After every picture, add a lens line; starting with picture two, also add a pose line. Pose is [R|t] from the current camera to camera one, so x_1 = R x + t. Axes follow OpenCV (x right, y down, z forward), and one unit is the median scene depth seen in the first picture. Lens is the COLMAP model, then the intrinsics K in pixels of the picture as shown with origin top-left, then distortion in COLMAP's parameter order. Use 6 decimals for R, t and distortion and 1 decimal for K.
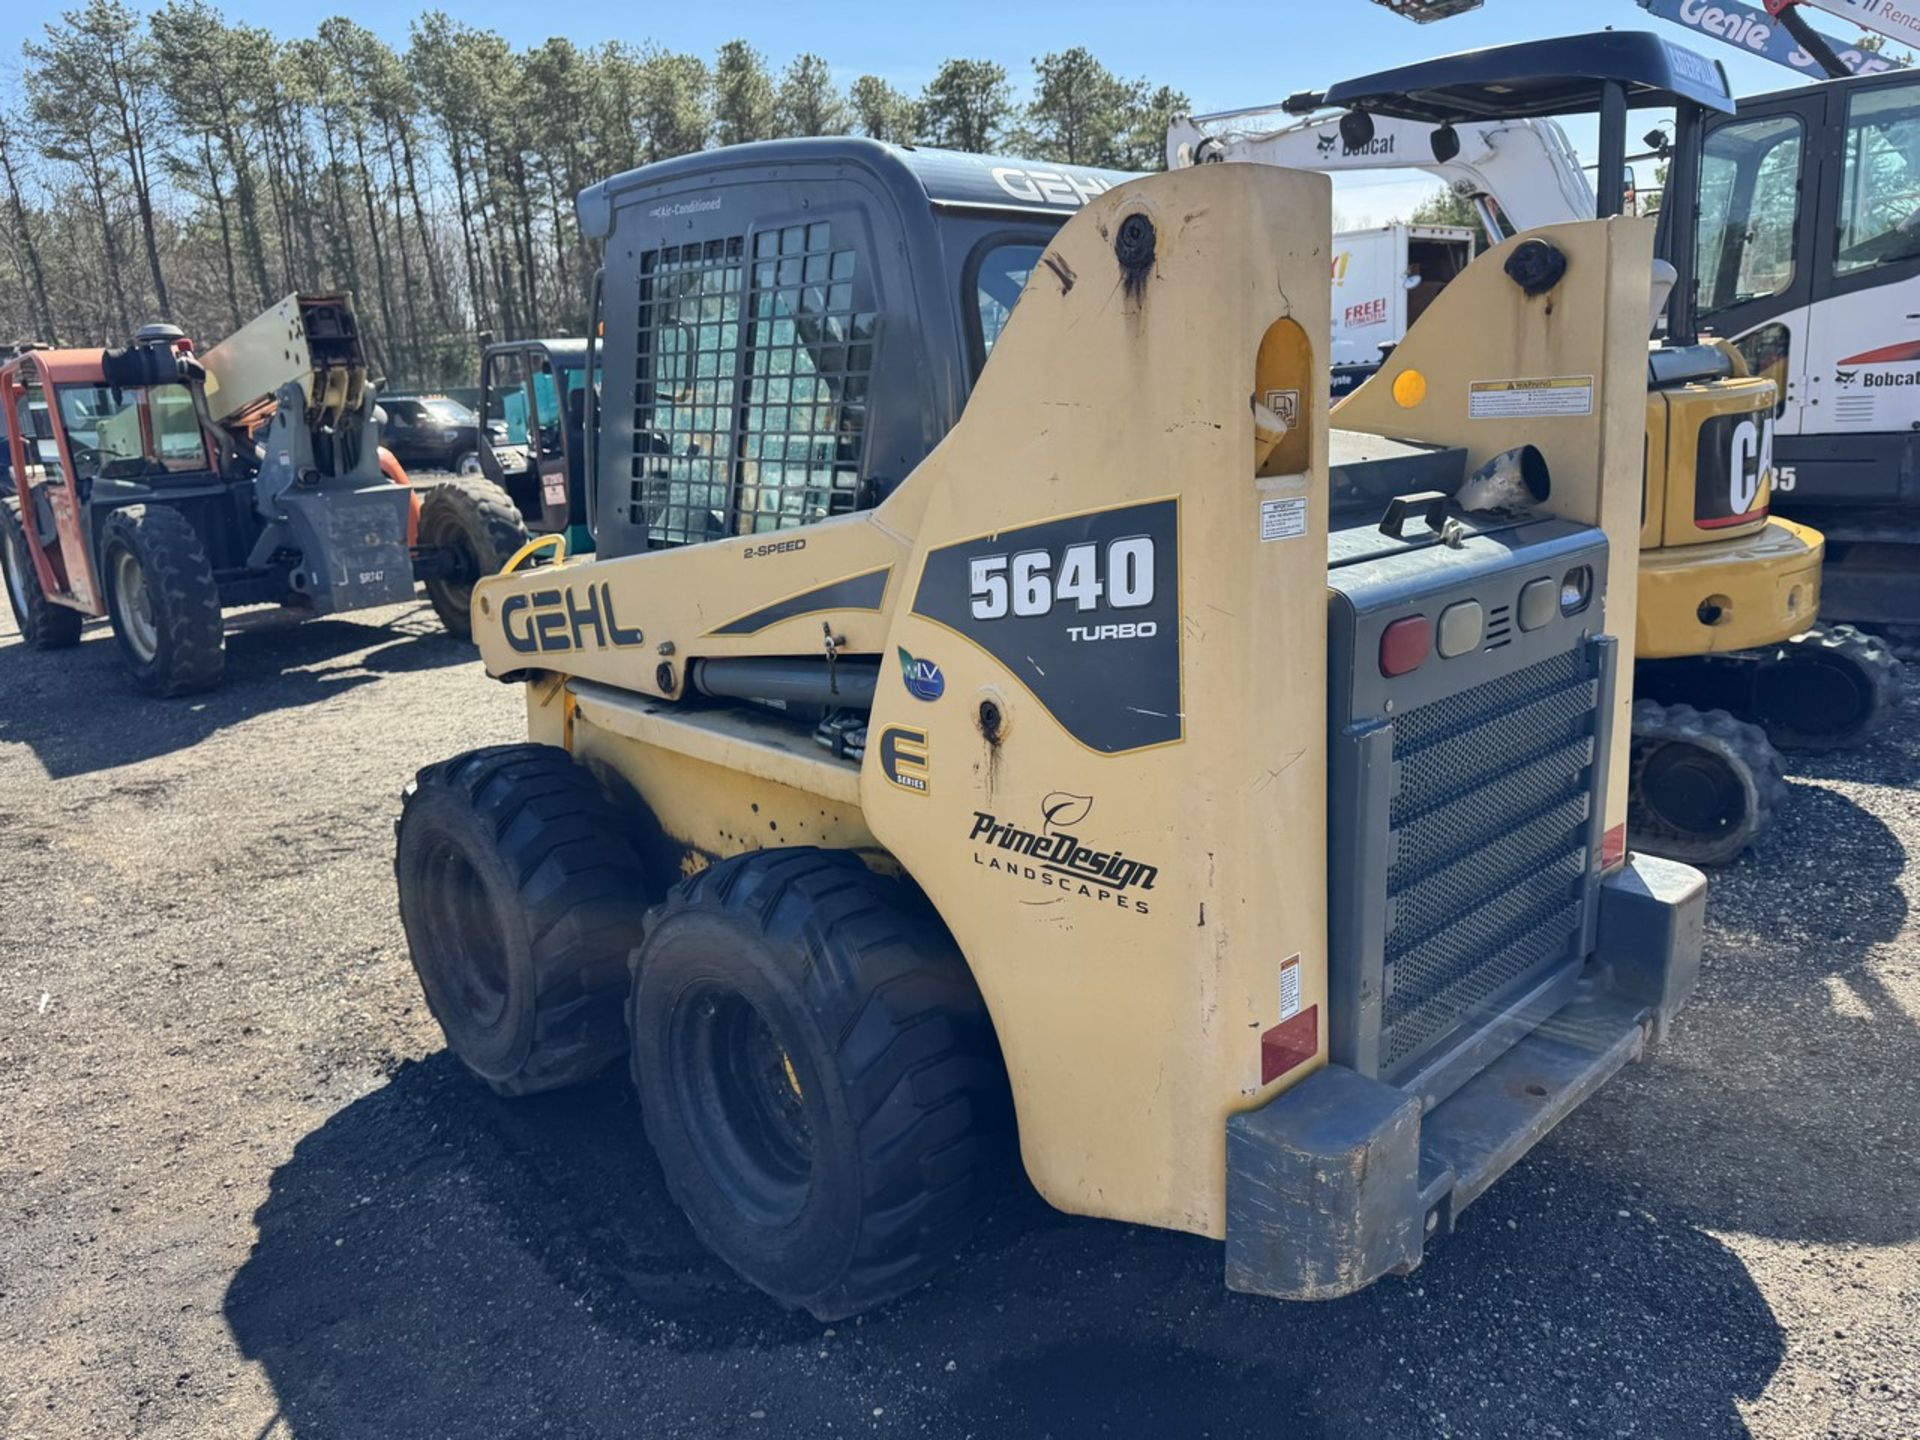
lens RADIAL K [[1342.6, 0, 962.2], [0, 1342.6, 728.6], [0, 0, 1]] dist [0.032388, -0.030495]
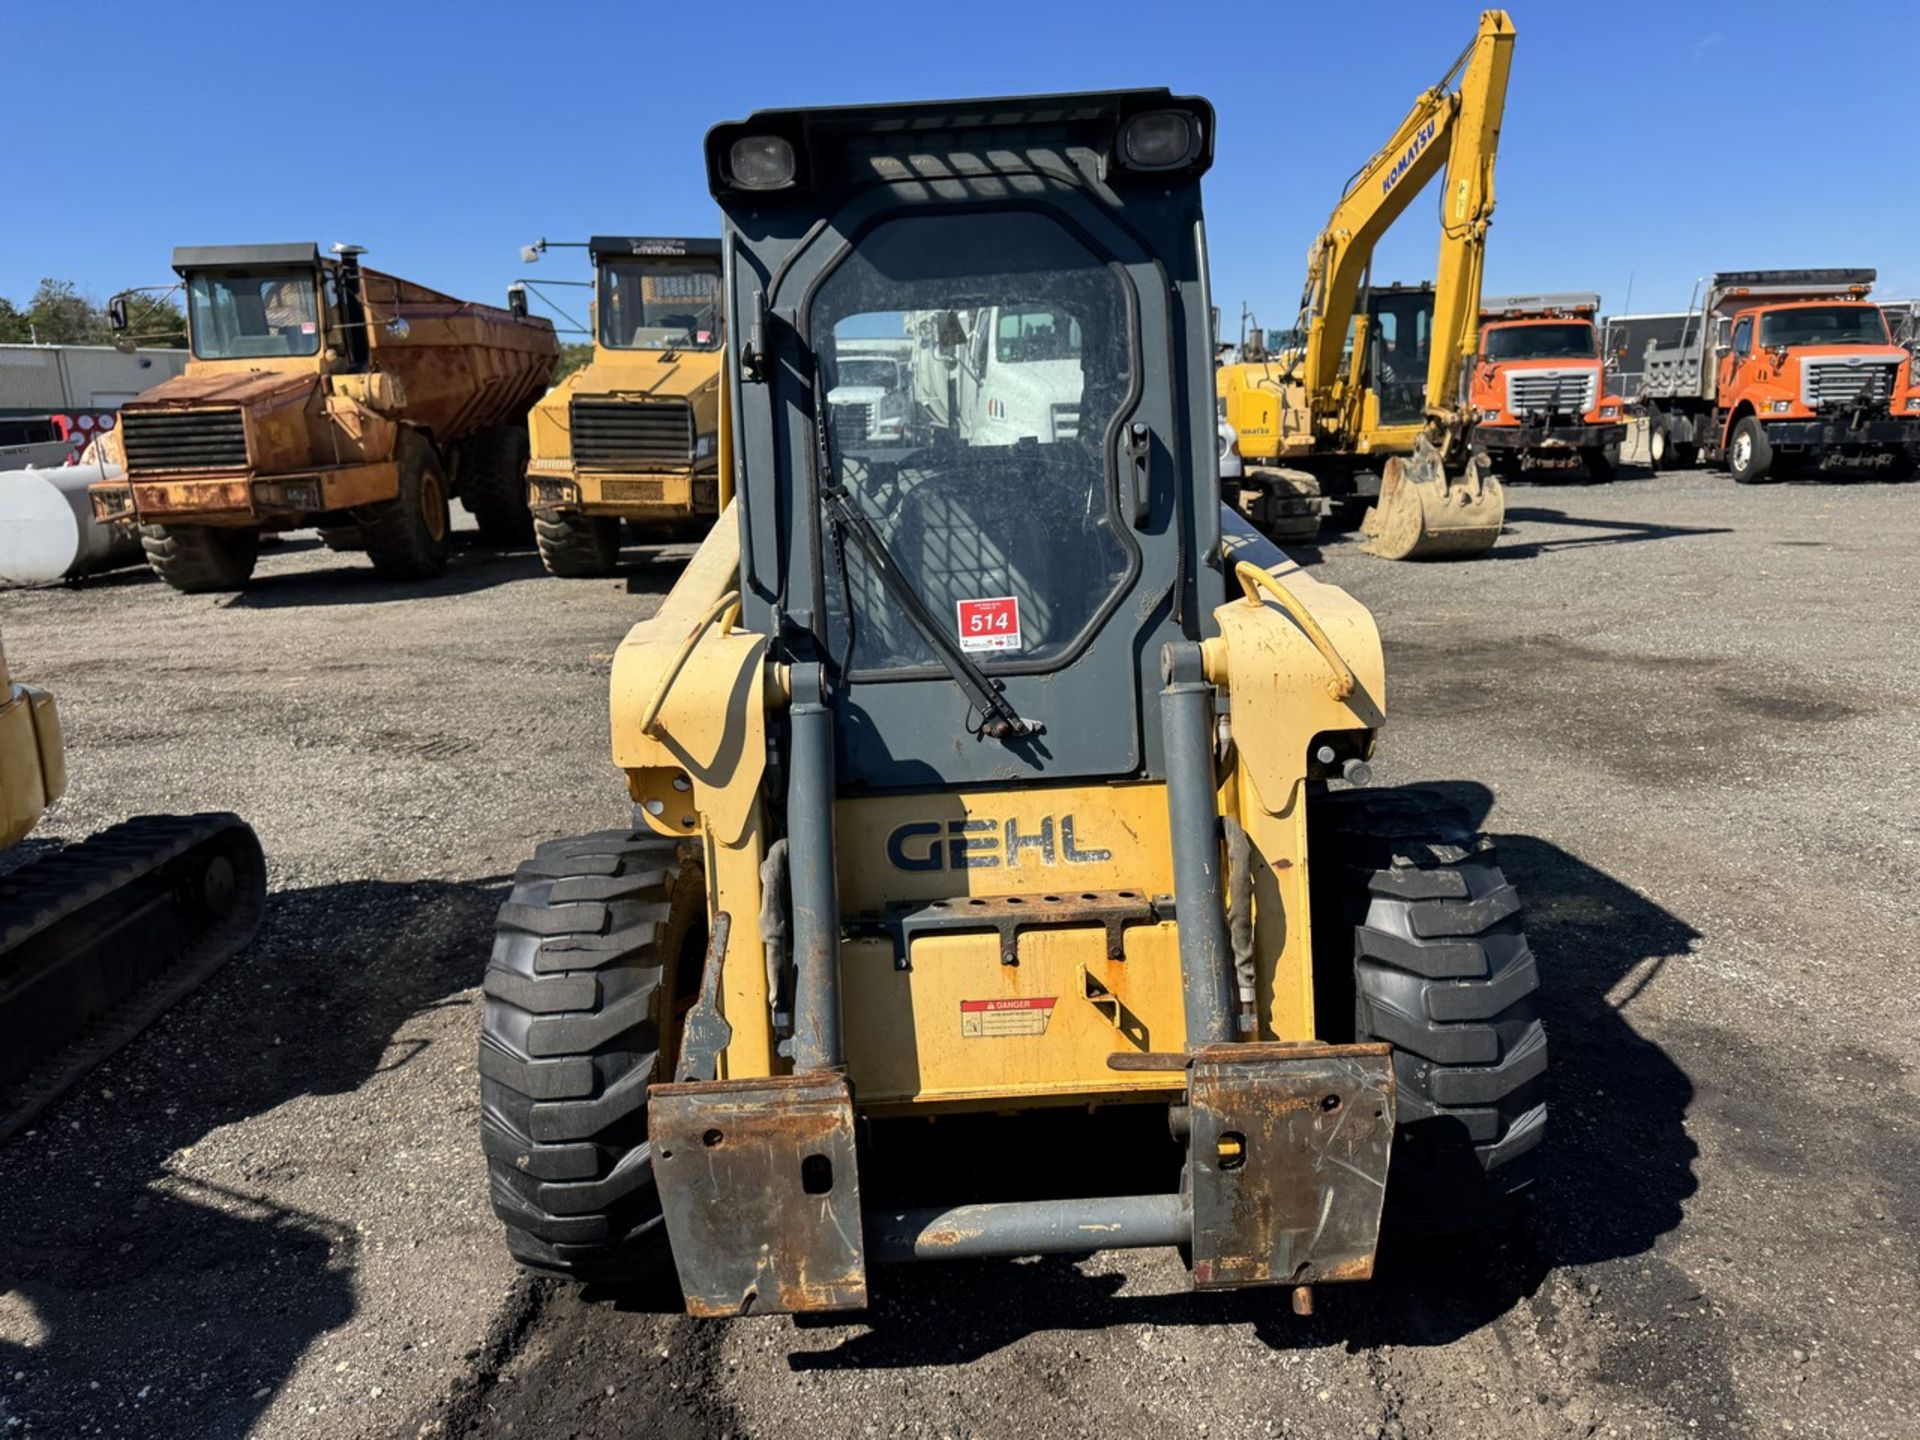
lens RADIAL K [[1362.5, 0, 961.6], [0, 1362.5, 725.5], [0, 0, 1]] dist [0.079366, -0.146238]
pose [[-0.736007, -0.058163, 0.674471, -0.991304], [0.241886, 0.907940, 0.342251, -0.503998], [-0.632286, 0.415044, -0.654181, 2.357973]]
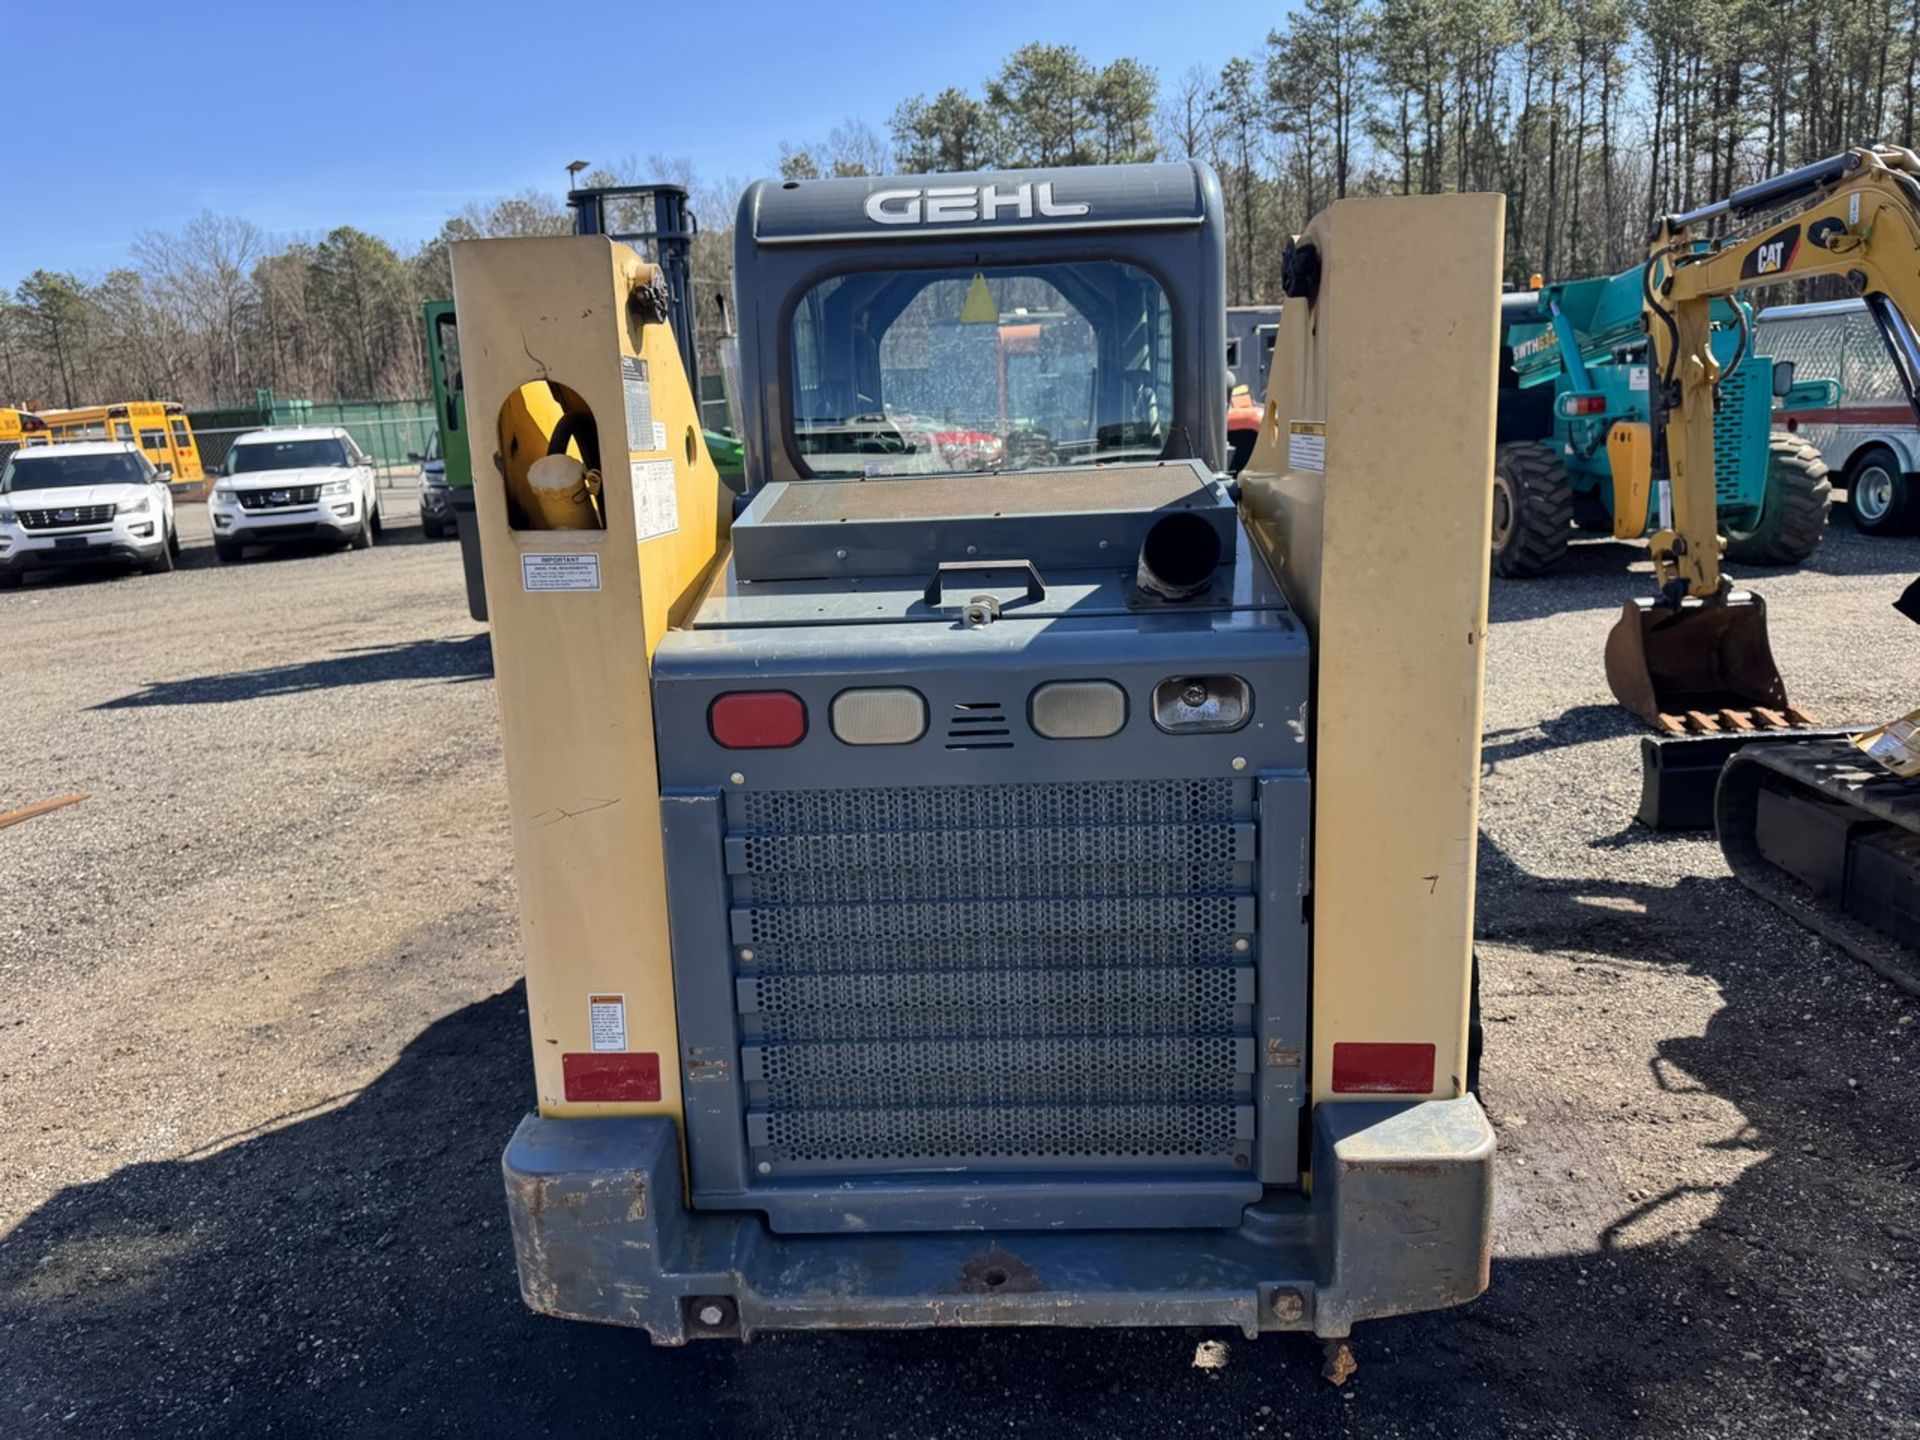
lens RADIAL K [[1368.7, 0, 957.4], [0, 1368.7, 718.7], [0, 0, 1]] dist [0.047441, -0.055324]
pose [[0.689214, 0.188239, -0.699678, 0.934103], [-0.168850, 0.980803, 0.097547, -0.153792], [0.704608, 0.050910, 0.707768, 0.361209]]
